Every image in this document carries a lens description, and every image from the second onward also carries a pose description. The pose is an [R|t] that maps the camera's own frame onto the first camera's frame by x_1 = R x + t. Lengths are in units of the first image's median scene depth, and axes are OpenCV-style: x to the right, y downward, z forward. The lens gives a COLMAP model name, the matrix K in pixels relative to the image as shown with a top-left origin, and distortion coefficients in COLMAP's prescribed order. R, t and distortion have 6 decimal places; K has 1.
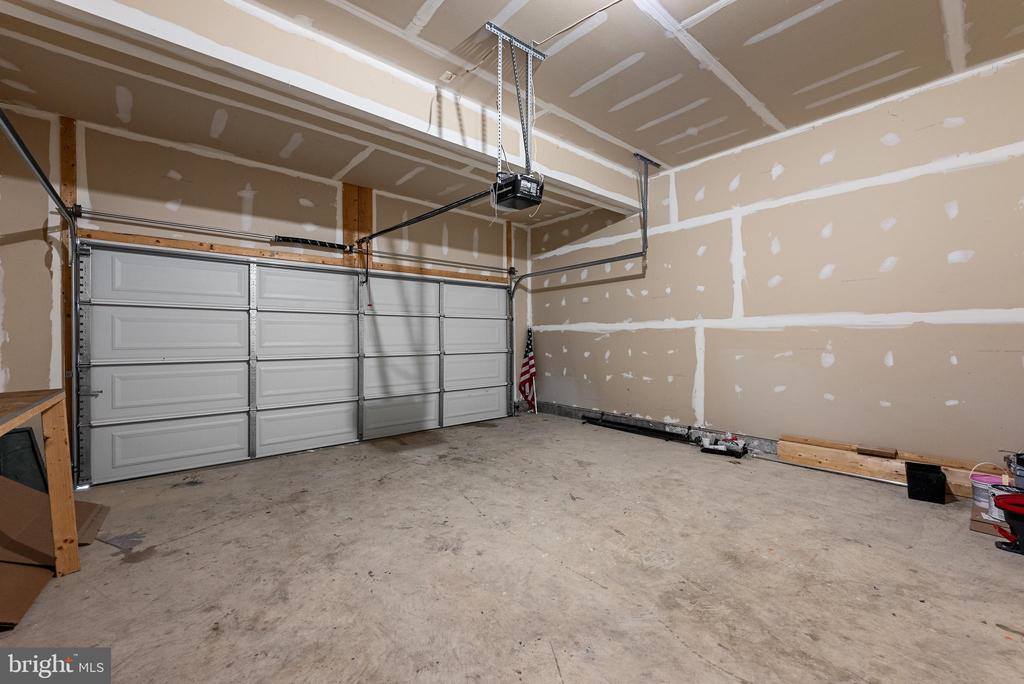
lens RADIAL K [[411.0, 0, 510.1], [0, 411.0, 340.8], [0, 0, 1]] dist [0.000185, -0.000017]
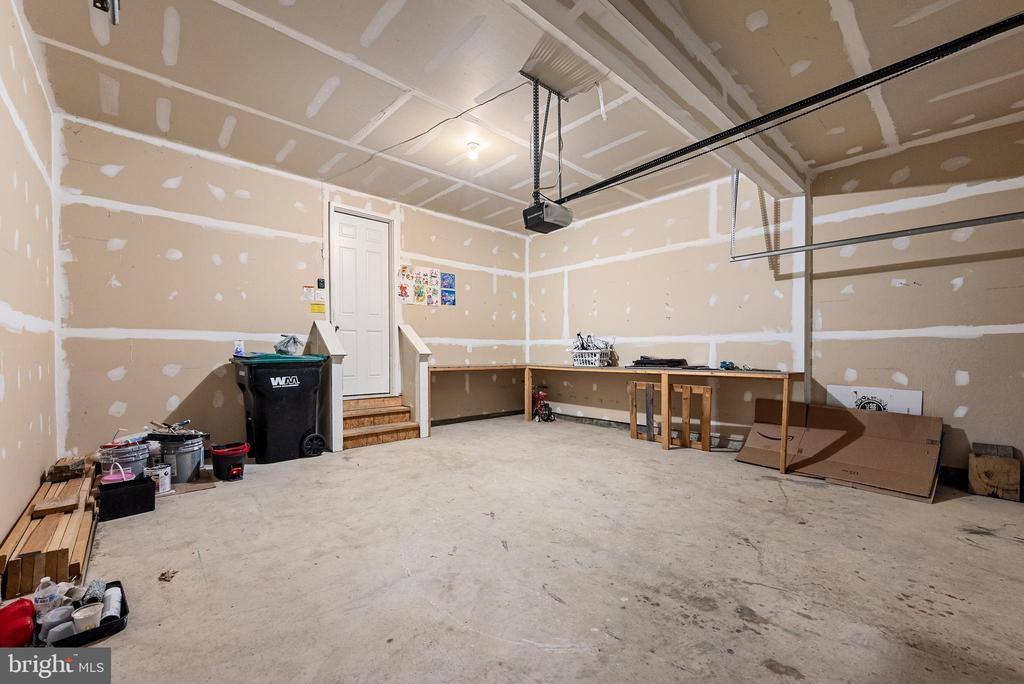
lens RADIAL K [[411.0, 0, 512.9], [0, 411.0, 347.3], [0, 0, 1]] dist [0.000185, -0.000017]
pose [[-0.999486, 0.006243, -0.031441, 0.132463], [0.006259, 0.999980, -0.000405, -0.003769], [0.031438, -0.000601, -0.999506, 1.944607]]
